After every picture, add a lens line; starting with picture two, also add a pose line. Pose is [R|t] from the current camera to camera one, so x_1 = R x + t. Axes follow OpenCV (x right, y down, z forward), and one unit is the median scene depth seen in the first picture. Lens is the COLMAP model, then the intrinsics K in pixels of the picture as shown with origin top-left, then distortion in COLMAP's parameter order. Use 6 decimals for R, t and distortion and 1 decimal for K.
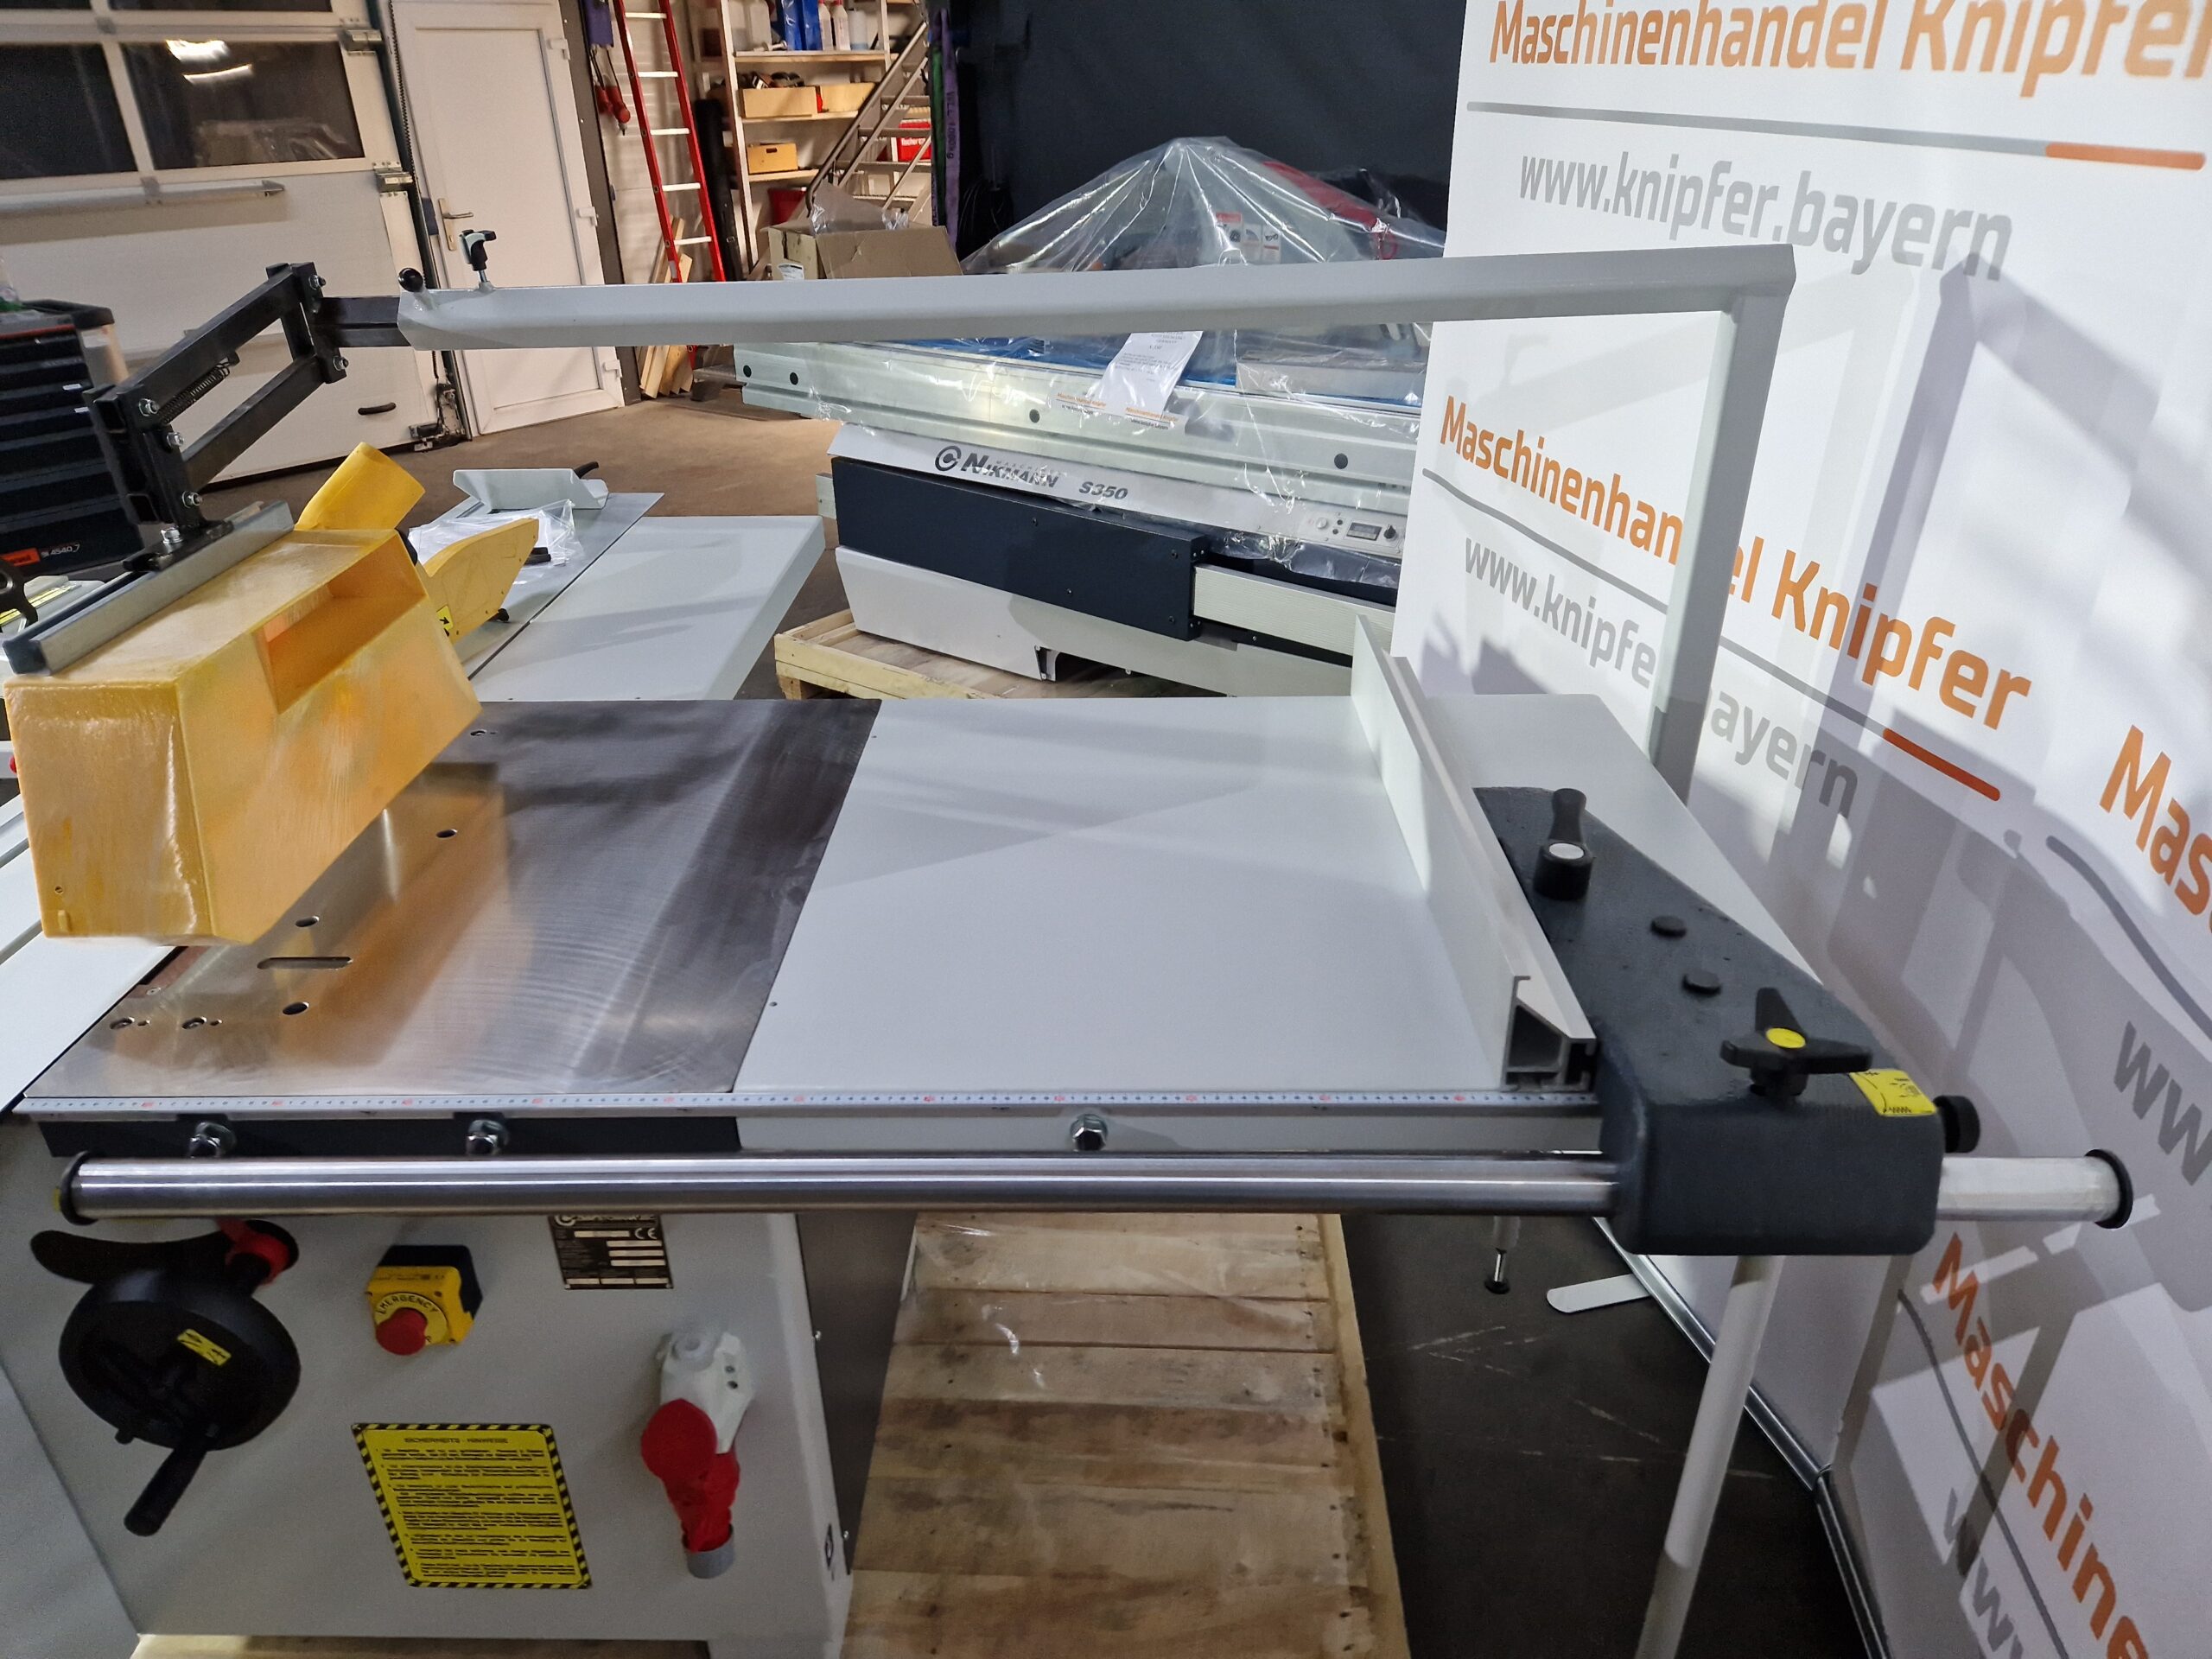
lens RADIAL K [[1467.0, 0, 1111.8], [0, 1467.0, 827.9], [0, 0, 1]] dist [0.037798, -0.040500]
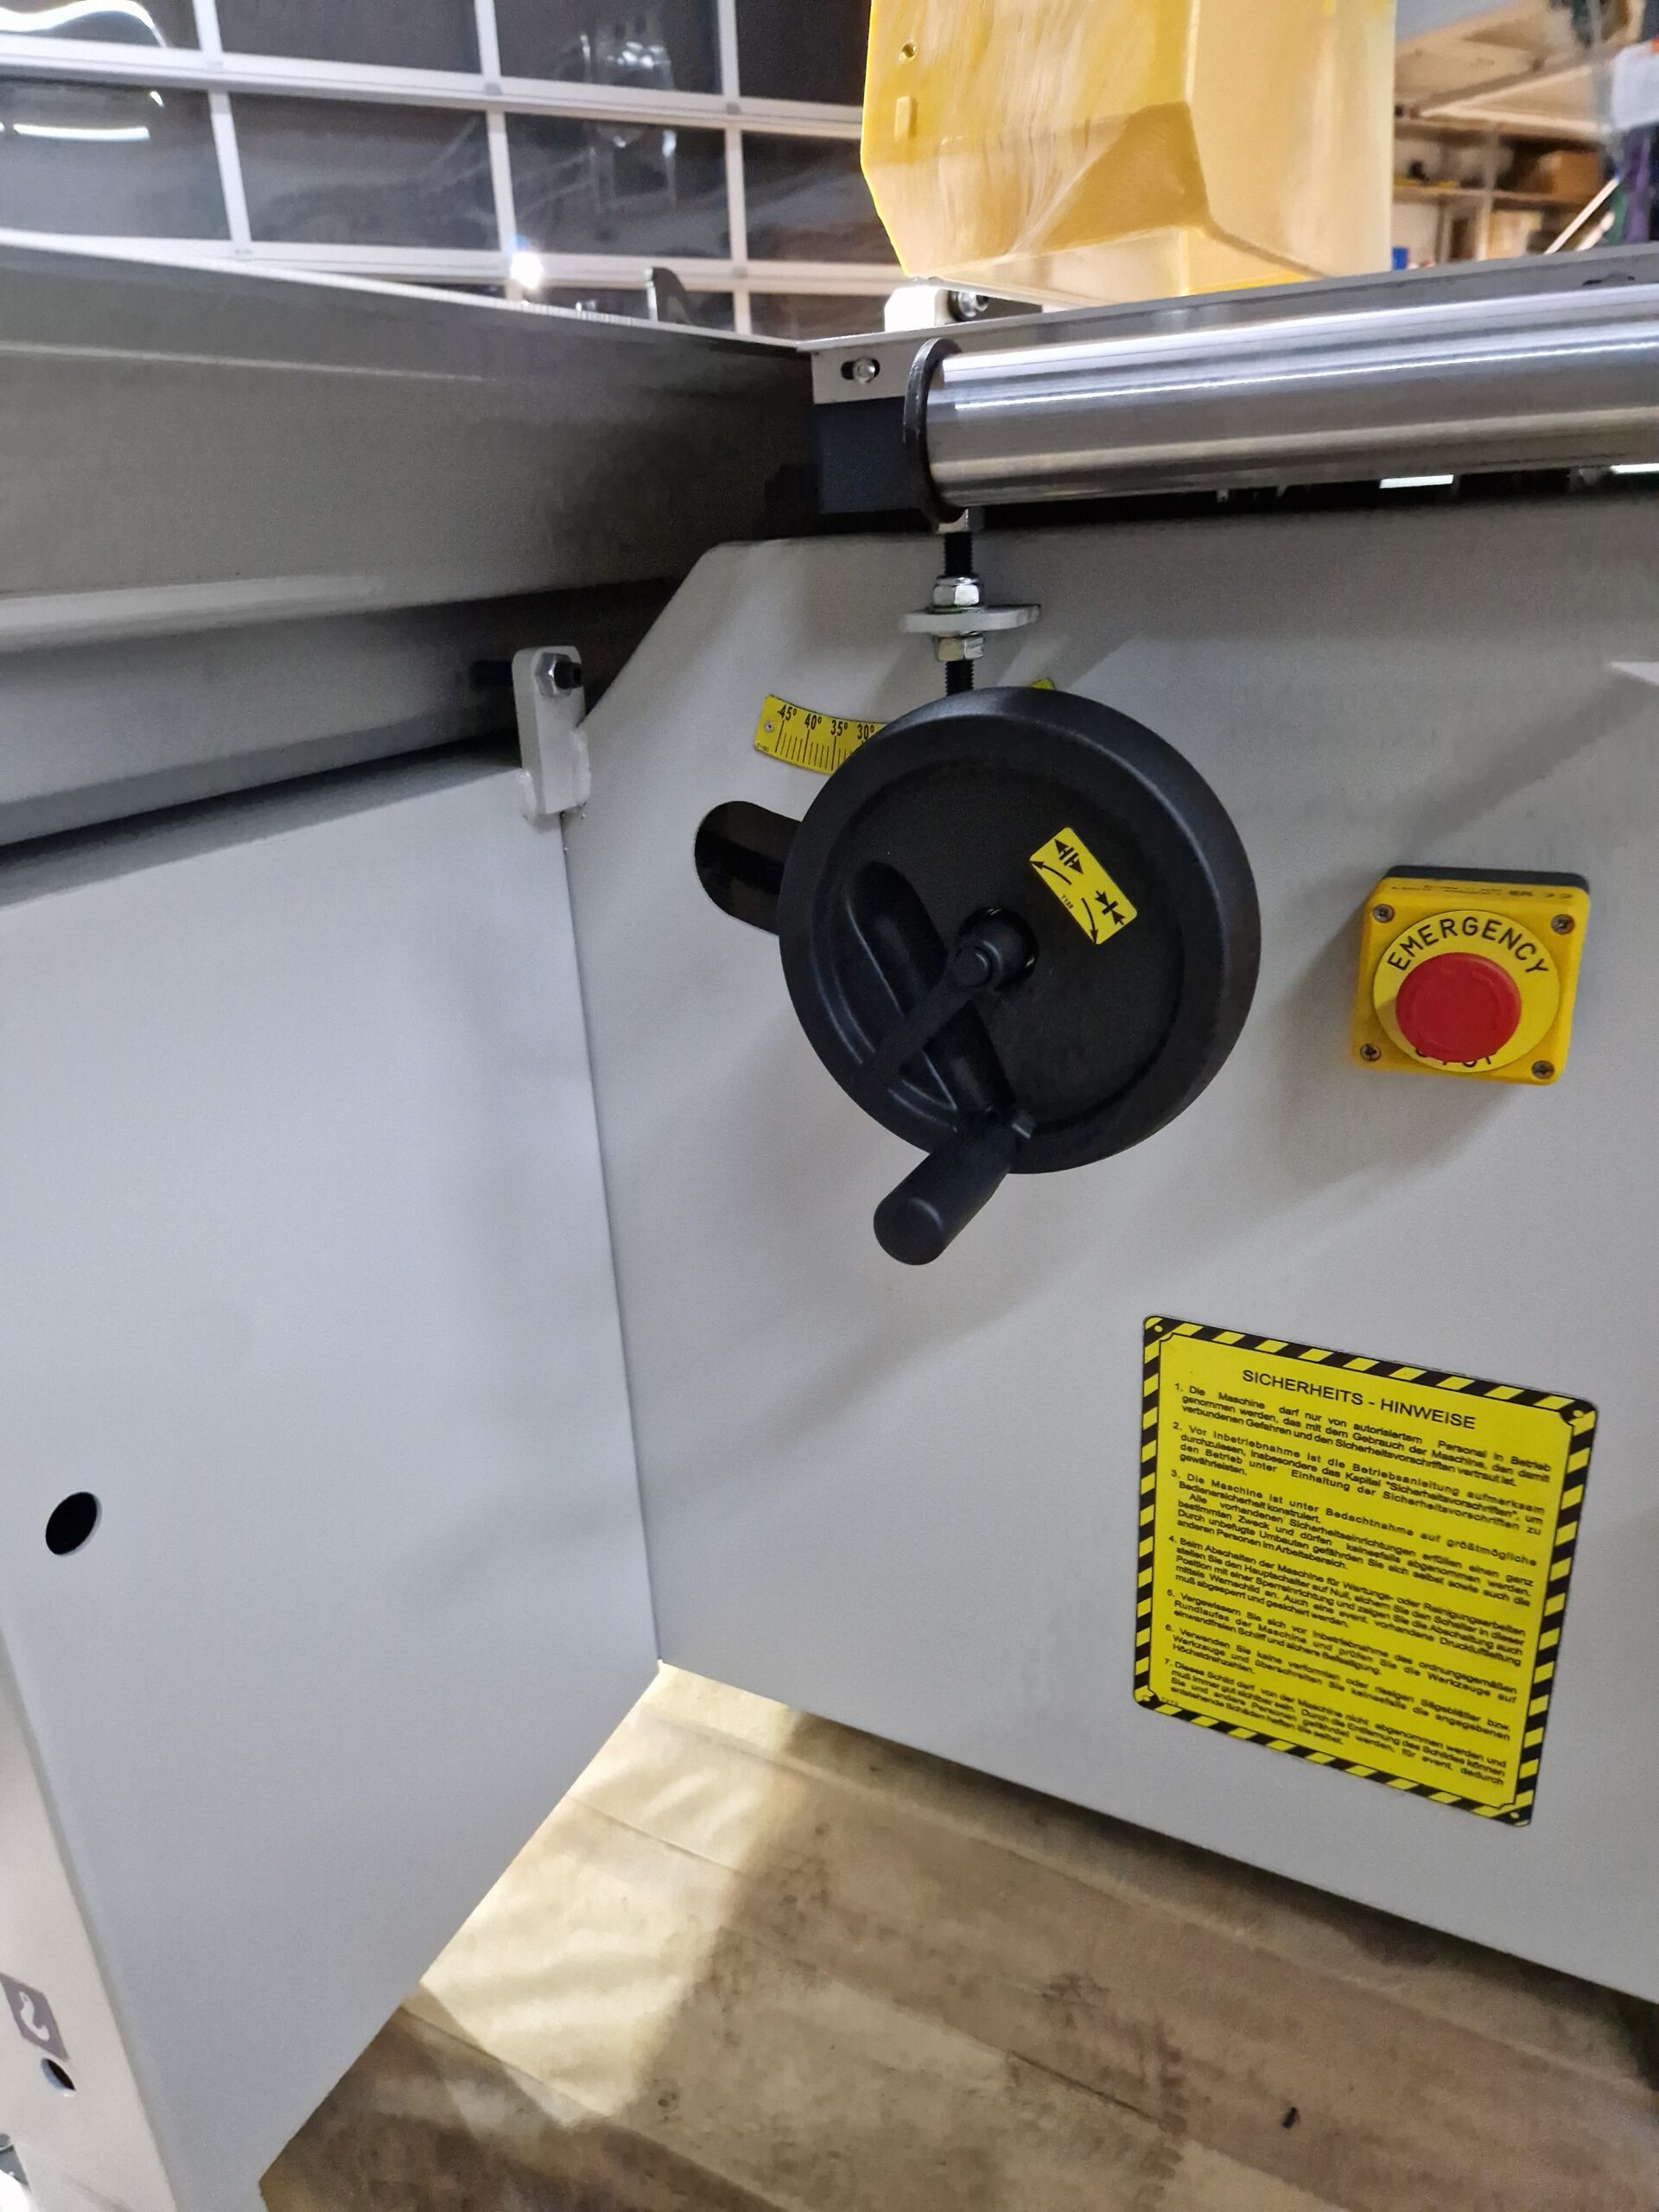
lens RADIAL K [[1467.0, 0, 830.5], [0, 1467.0, 1092.7], [0, 0, 1]] dist [0.037798, -0.040500]
pose [[0.901812, 0.134757, -0.410579, -0.405825], [-0.172754, 0.983332, -0.056701, 0.366171], [0.396094, 0.122062, 0.910060, 0.482080]]
